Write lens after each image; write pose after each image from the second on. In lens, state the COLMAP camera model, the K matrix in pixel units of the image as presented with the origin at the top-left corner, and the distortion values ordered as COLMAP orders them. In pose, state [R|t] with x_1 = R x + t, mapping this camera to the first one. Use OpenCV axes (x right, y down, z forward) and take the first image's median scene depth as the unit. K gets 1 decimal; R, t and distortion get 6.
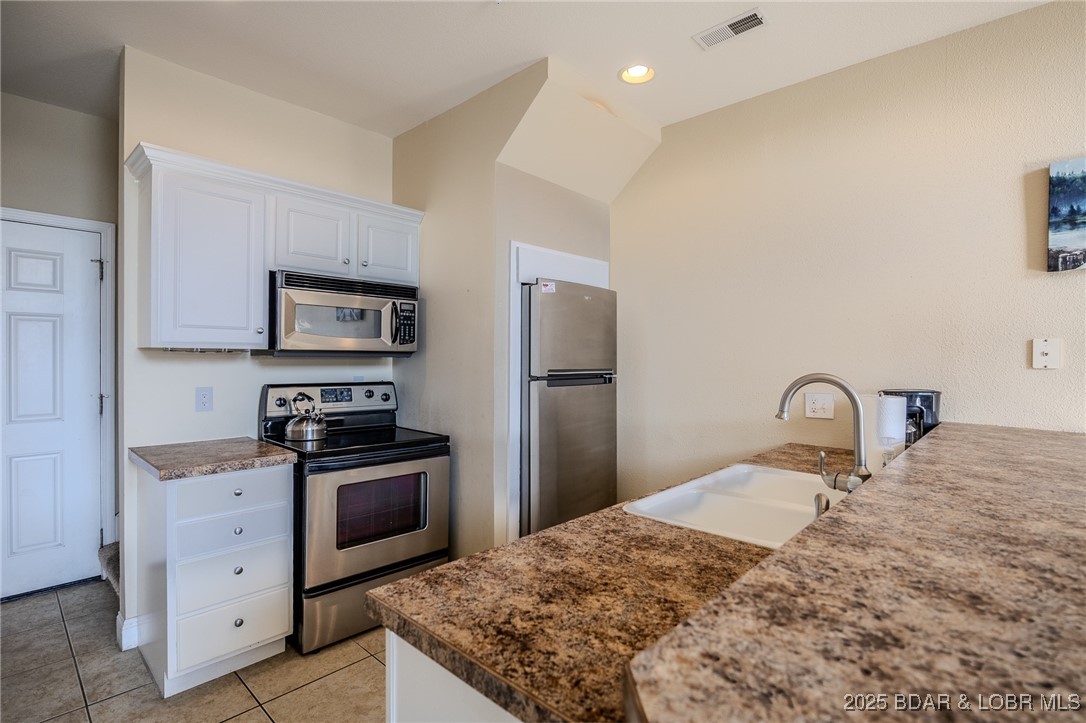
lens RADIAL K [[522.4, 0, 542.8], [0, 522.4, 354.8], [0, 0, 1]] dist [-0.003064, -0.000352]
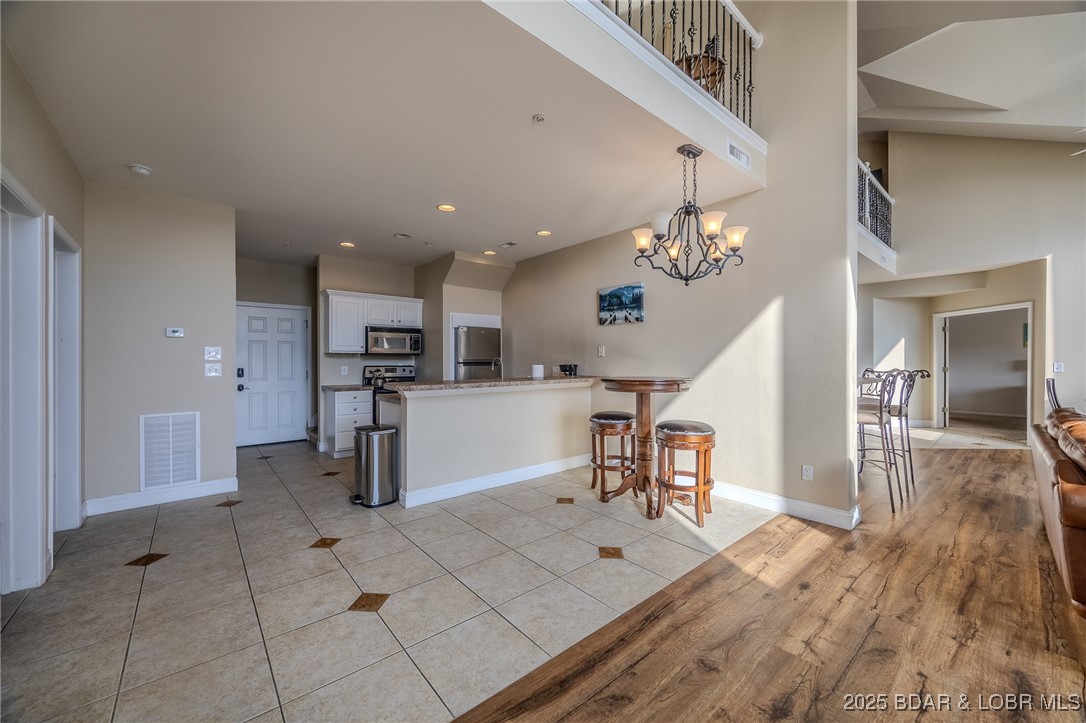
lens RADIAL K [[413.5, 0, 543.7], [0, 413.5, 359.4], [0, 0, 1]] dist [-0.003848, -0.000034]
pose [[0.993991, -0.010331, -0.108977, 0.653365], [0.010746, 0.999937, 0.003225, 0.024793], [0.108937, -0.004377, 0.994039, -1.080517]]
